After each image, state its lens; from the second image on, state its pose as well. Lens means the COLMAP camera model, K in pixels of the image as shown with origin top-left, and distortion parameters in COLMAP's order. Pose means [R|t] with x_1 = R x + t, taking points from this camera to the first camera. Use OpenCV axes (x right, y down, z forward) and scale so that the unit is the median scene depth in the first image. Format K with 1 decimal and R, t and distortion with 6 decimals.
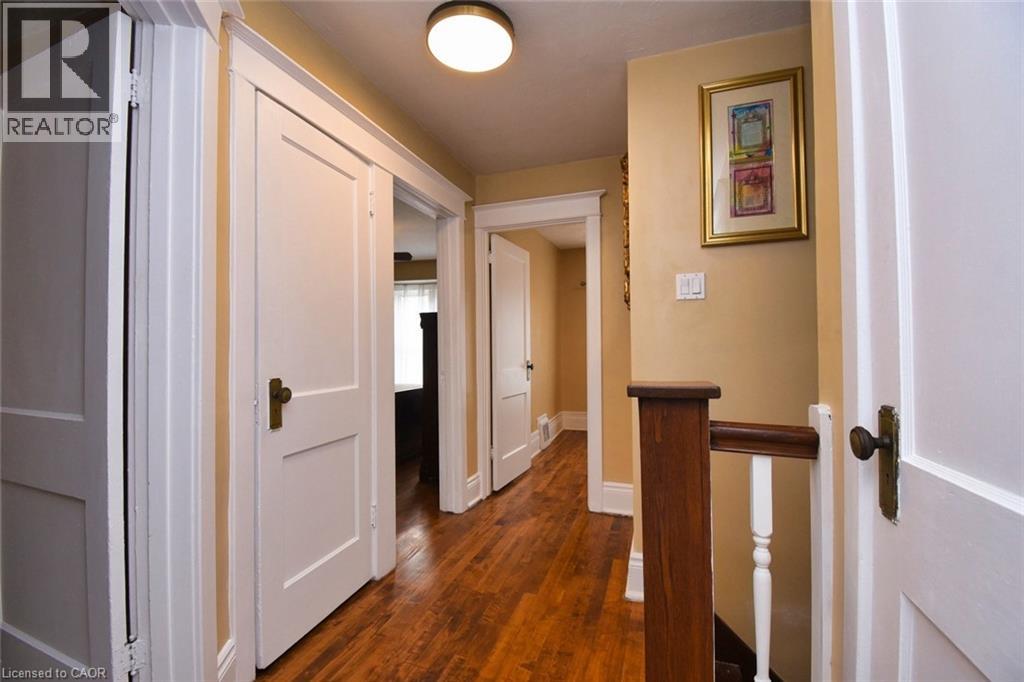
lens RADIAL K [[454.2, 0, 508.8], [0, 454.2, 340.6], [0, 0, 1]] dist [0.020755, -0.025049]
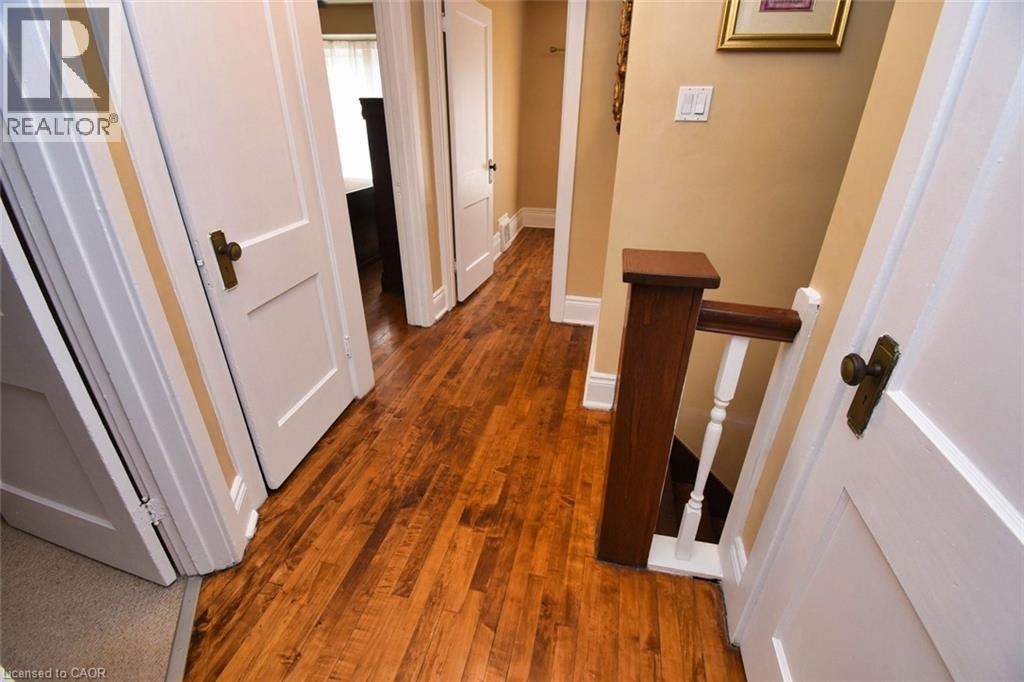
lens RADIAL K [[454.2, 0, 508.8], [0, 454.2, 340.6], [0, 0, 1]] dist [0.020755, -0.025049]
pose [[0.994555, -0.028910, 0.100125, -0.041448], [-0.021478, 0.883269, 0.468374, -0.118400], [-0.101978, -0.467974, 0.877839, 0.079137]]
